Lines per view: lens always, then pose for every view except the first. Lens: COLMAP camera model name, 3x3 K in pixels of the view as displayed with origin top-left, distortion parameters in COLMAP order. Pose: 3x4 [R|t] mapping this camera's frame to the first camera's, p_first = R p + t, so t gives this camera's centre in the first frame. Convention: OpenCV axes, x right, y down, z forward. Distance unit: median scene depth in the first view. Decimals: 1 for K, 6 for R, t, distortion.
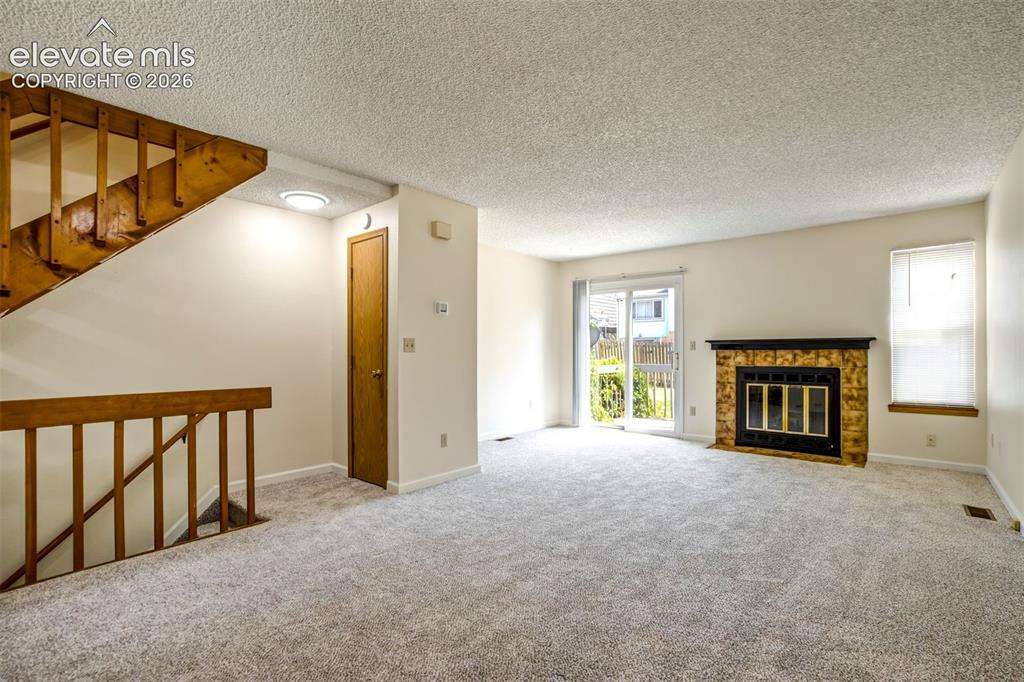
lens RADIAL K [[483.8, 0, 509.1], [0, 483.8, 344.8], [0, 0, 1]] dist [-0.031988, 0.013010]
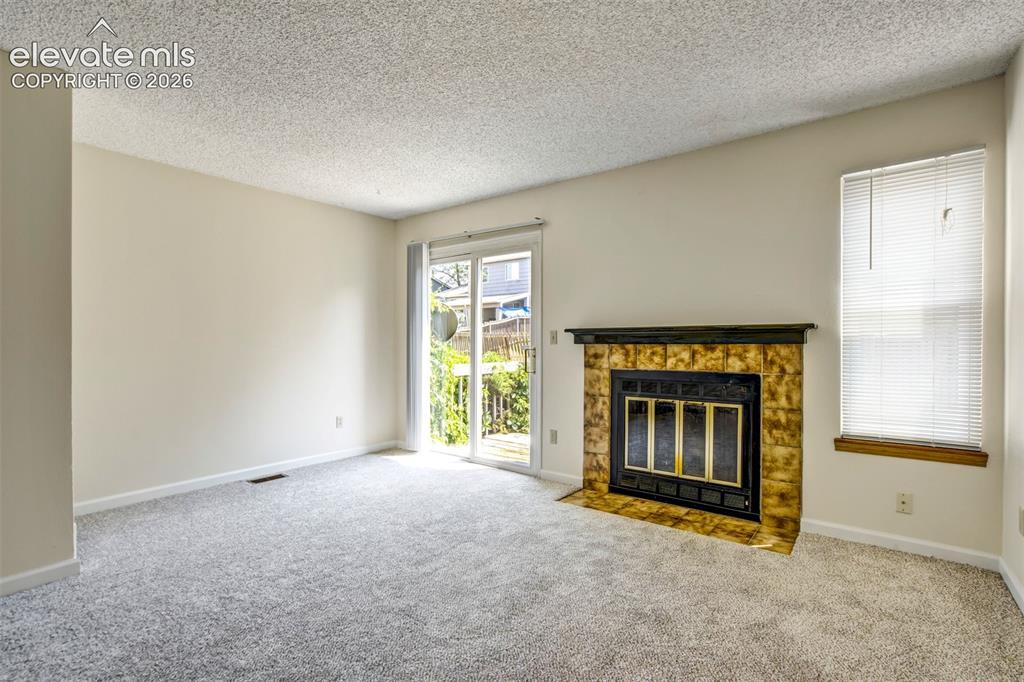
lens RADIAL K [[483.8, 0, 514.6], [0, 483.8, 342.4], [0, 0, 1]] dist [-0.031988, 0.013010]
pose [[0.998571, 0.003121, 0.053349, 0.336816], [-0.003657, 0.999944, 0.009936, 0.002616], [-0.053315, -0.010116, 0.998527, 0.395341]]
